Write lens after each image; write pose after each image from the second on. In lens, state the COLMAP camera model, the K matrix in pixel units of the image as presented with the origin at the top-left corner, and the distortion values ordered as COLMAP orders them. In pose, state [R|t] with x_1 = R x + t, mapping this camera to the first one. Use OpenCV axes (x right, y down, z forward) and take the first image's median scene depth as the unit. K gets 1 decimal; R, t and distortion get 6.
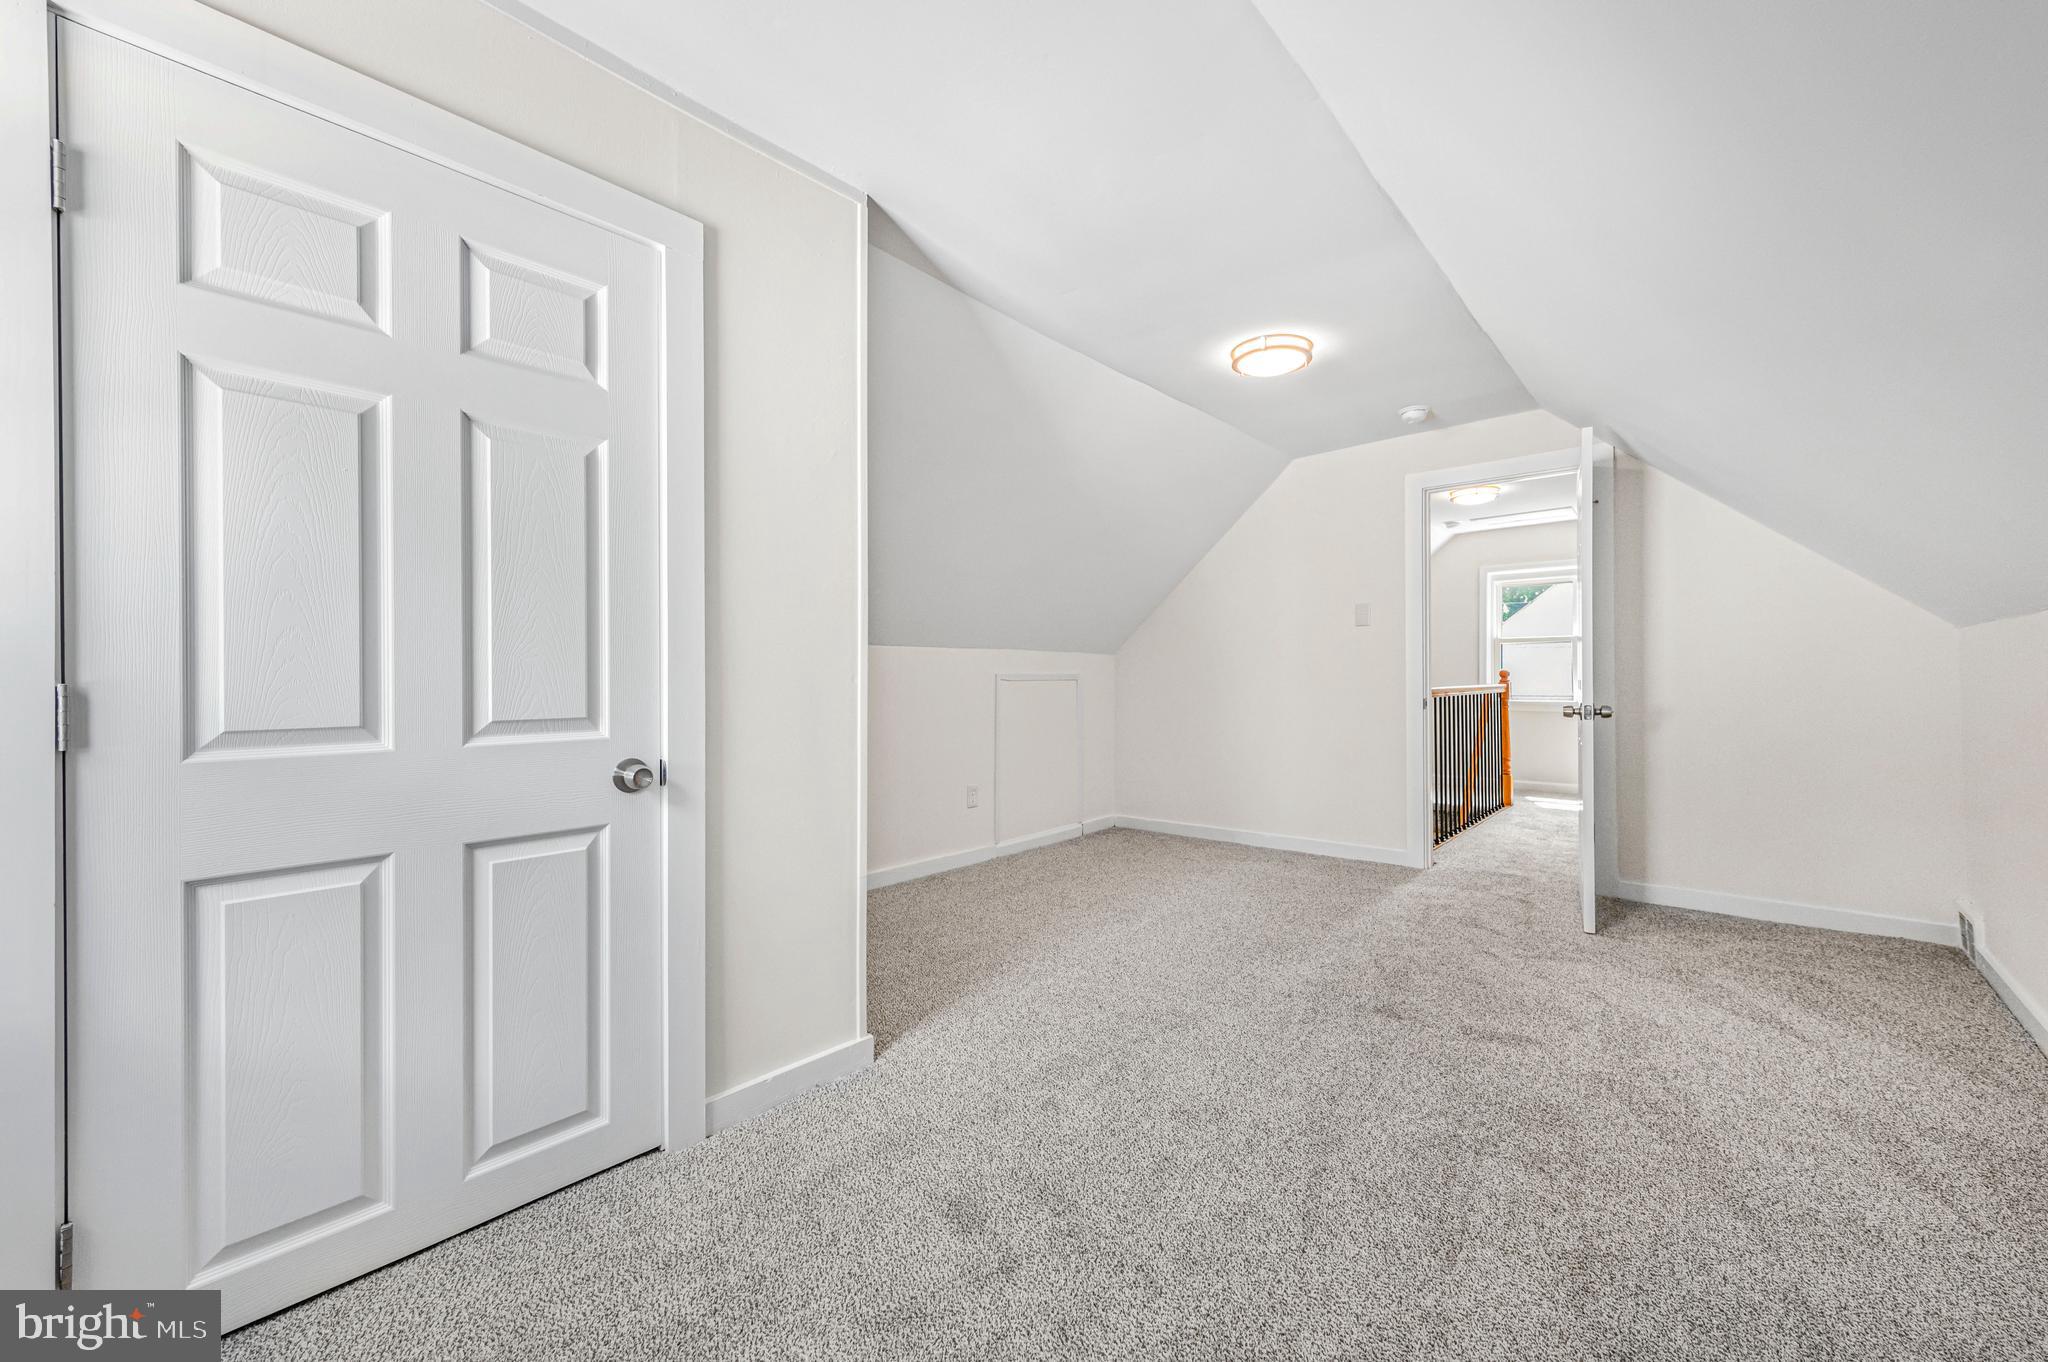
lens RADIAL K [[803.3, 0, 1029.9], [0, 803.3, 679.9], [0, 0, 1]] dist [0.008216, -0.000675]
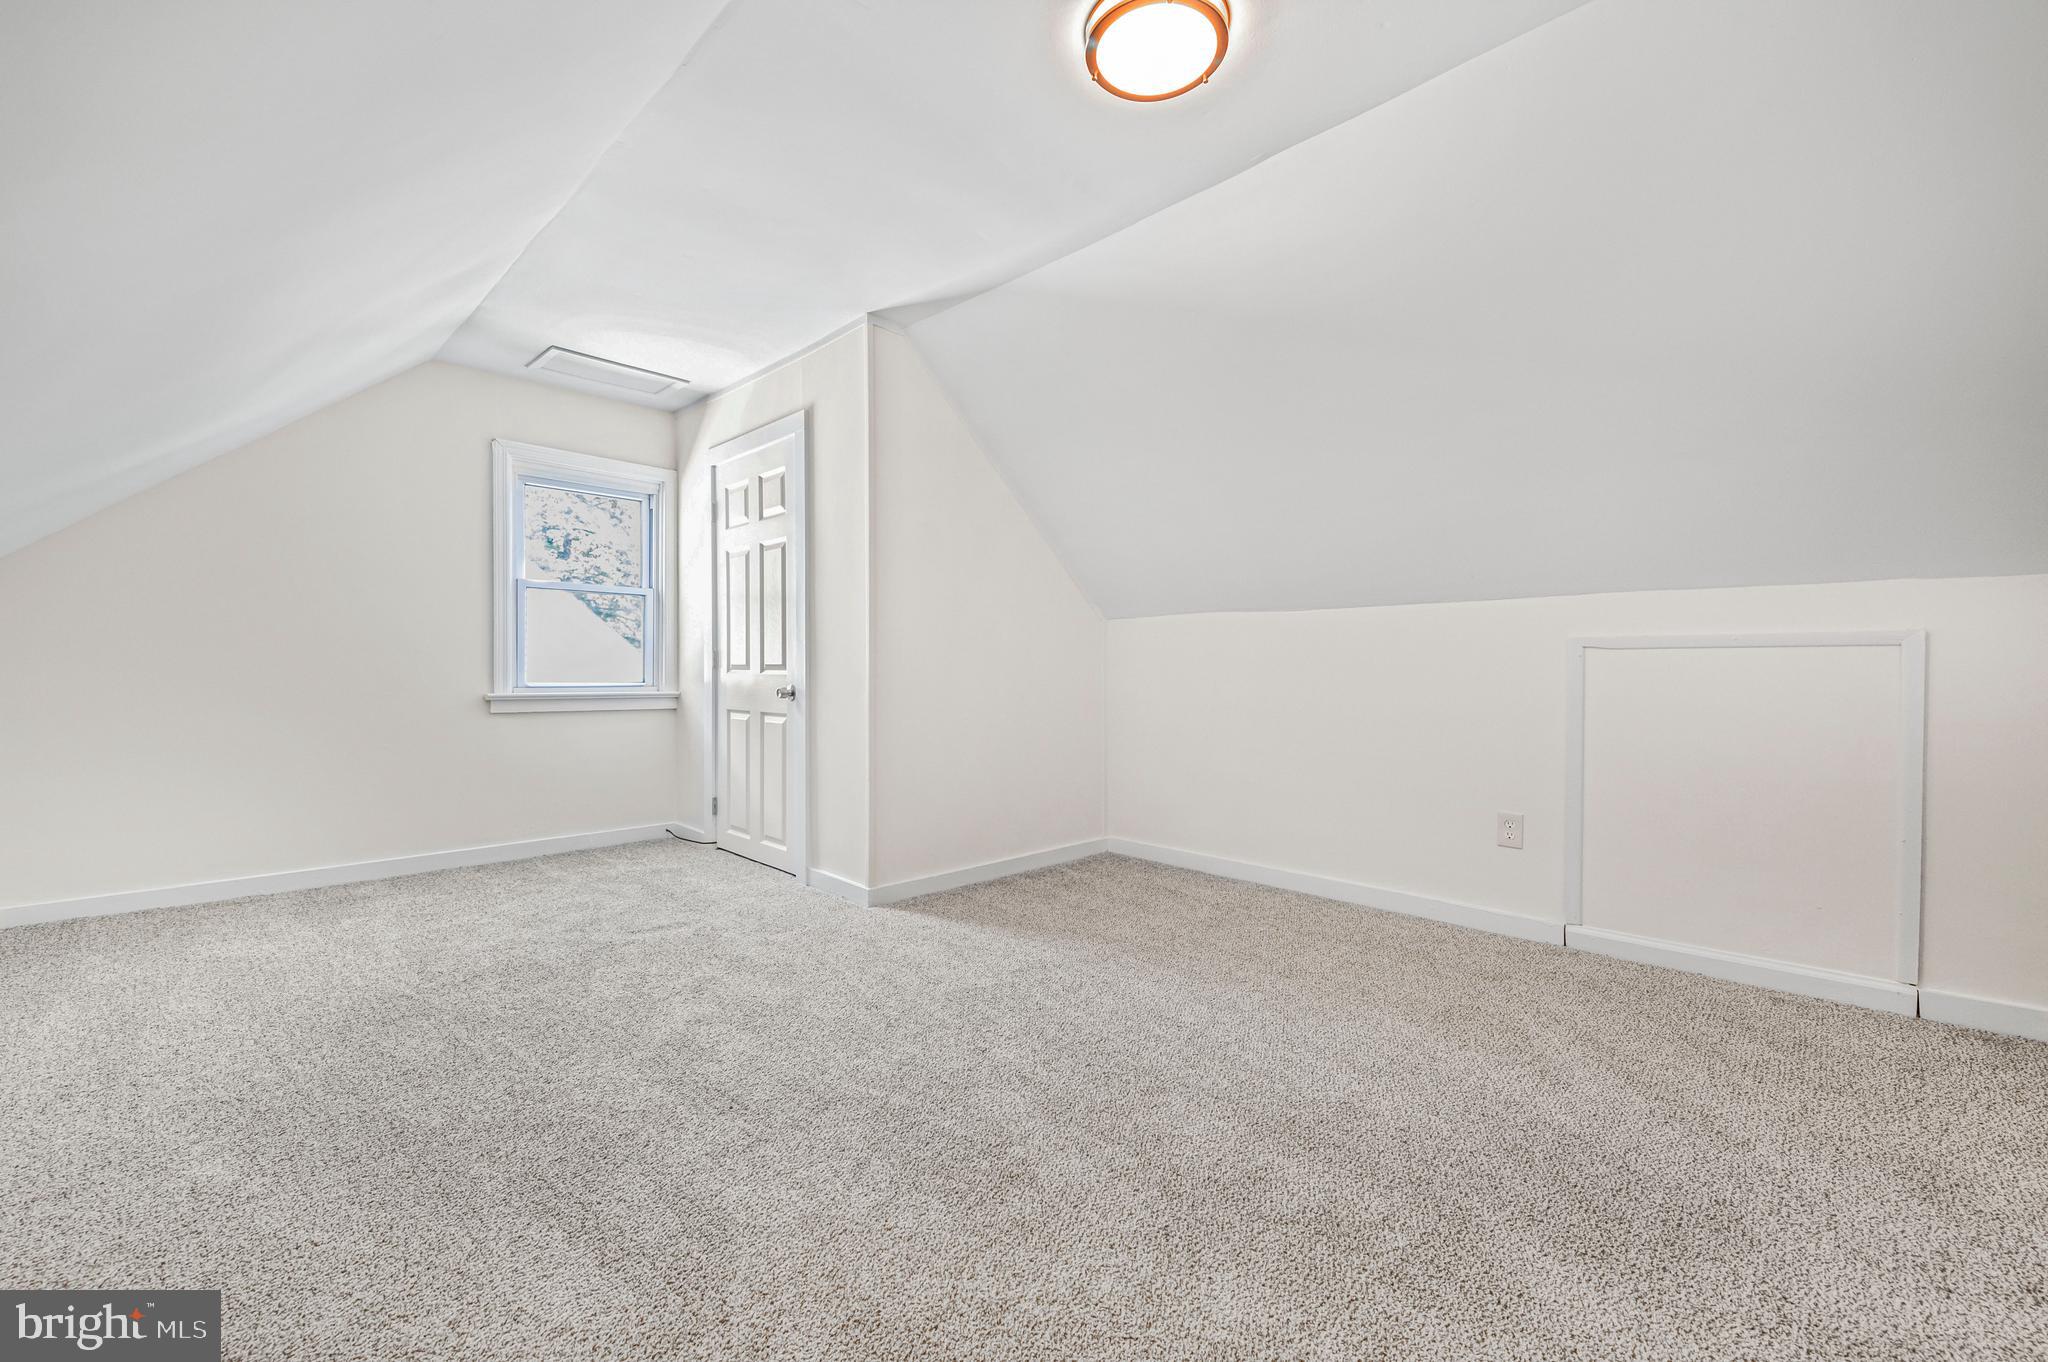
lens RADIAL K [[803.3, 0, 1018.9], [0, 803.3, 667.3], [0, 0, 1]] dist [0.008216, -0.000675]
pose [[-0.062415, 0.002443, -0.998047, 1.253707], [-0.006086, 0.999977, 0.002828, 0.035091], [0.998032, 0.006251, -0.062399, 1.382912]]
